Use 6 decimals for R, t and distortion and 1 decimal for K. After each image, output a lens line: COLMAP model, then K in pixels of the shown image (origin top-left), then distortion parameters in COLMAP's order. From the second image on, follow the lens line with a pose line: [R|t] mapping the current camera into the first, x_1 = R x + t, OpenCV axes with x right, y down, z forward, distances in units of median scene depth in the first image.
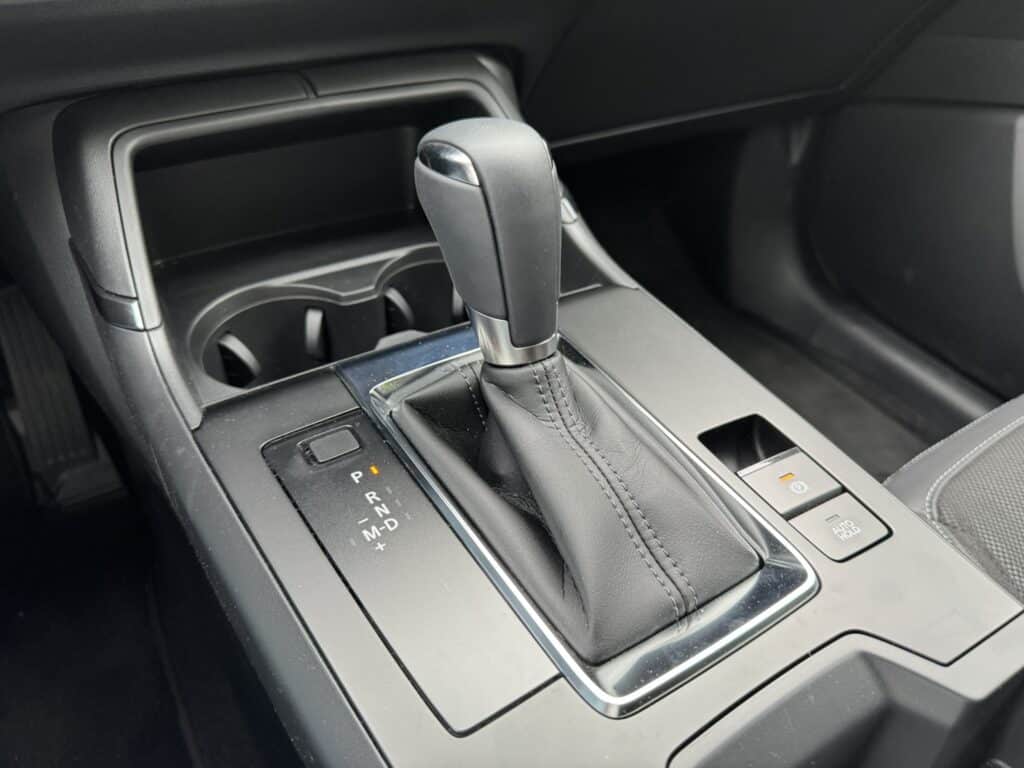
lens RADIAL K [[735.5, 0, 499.5], [0, 735.5, 381.2], [0, 0, 1]] dist [0.029704, -0.000050]
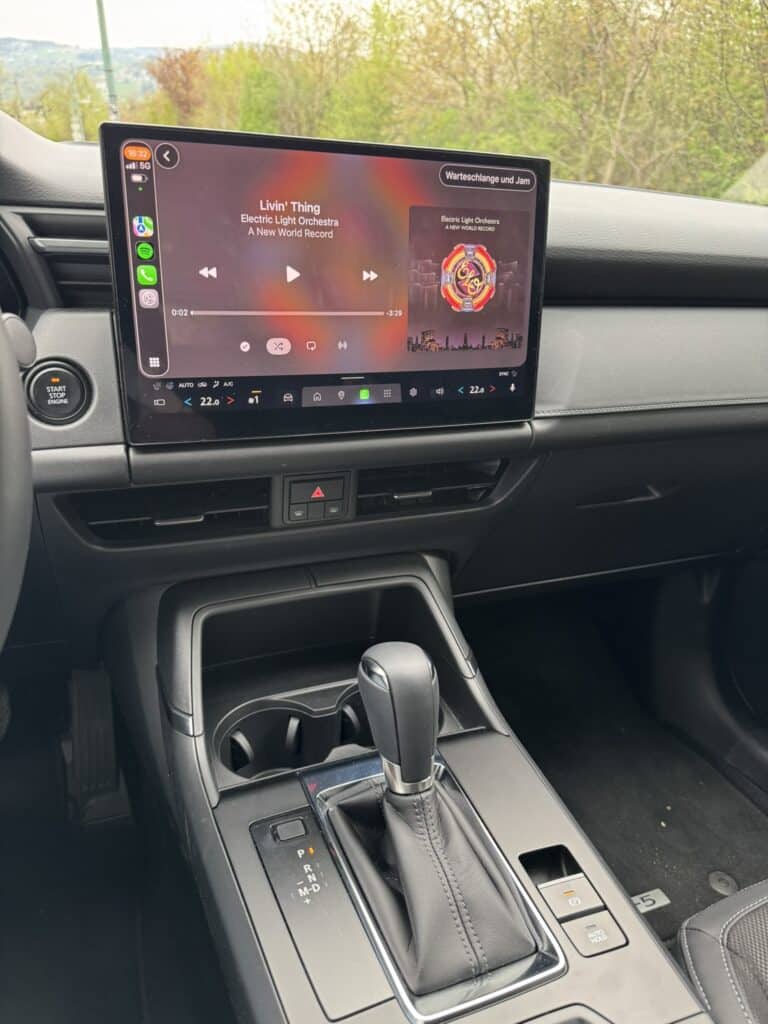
lens RADIAL K [[733.2, 0, 384.0], [0, 733.2, 512.0], [0, 0, 1]] dist [0.005518, 0.001915]
pose [[0.985738, 0.081123, -0.147442, 0.164177], [-0.118816, 0.955955, -0.268389, -0.173436], [0.119175, 0.282079, 0.951960, -0.734487]]
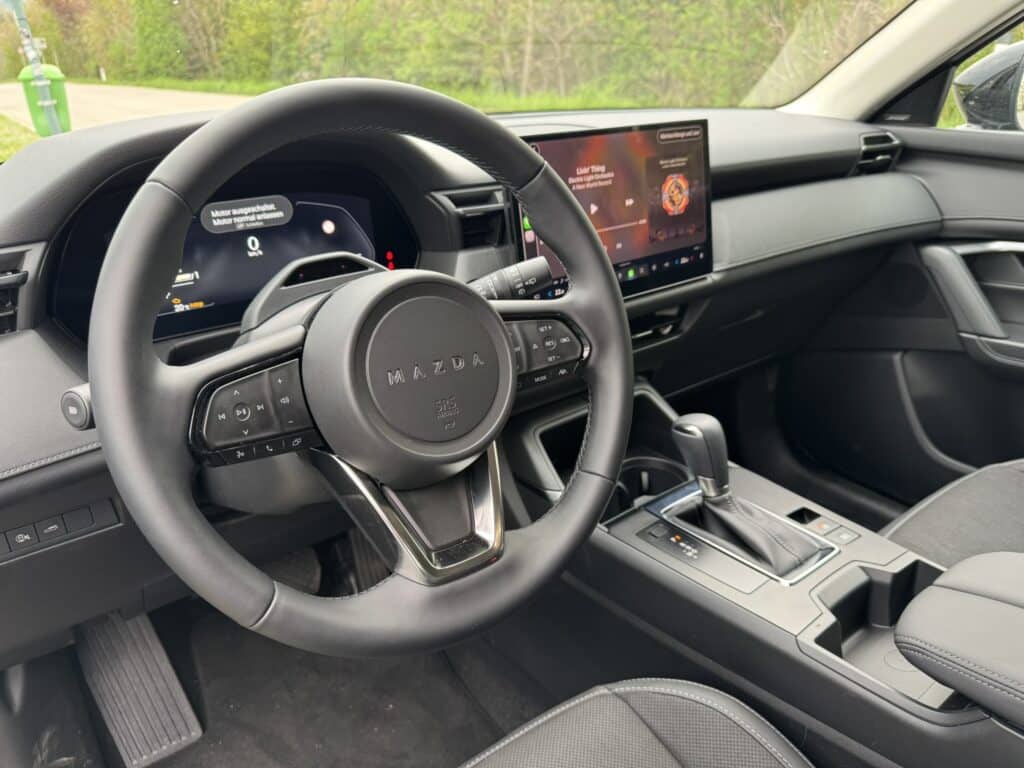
lens RADIAL K [[735.5, 0, 499.5], [0, 735.5, 381.2], [0, 0, 1]] dist [0.029704, -0.000050]
pose [[0.993243, -0.106403, 0.046334, -0.890813], [0.115216, 0.951956, -0.283733, 0.267653], [-0.013918, 0.287154, 0.957783, -1.819507]]
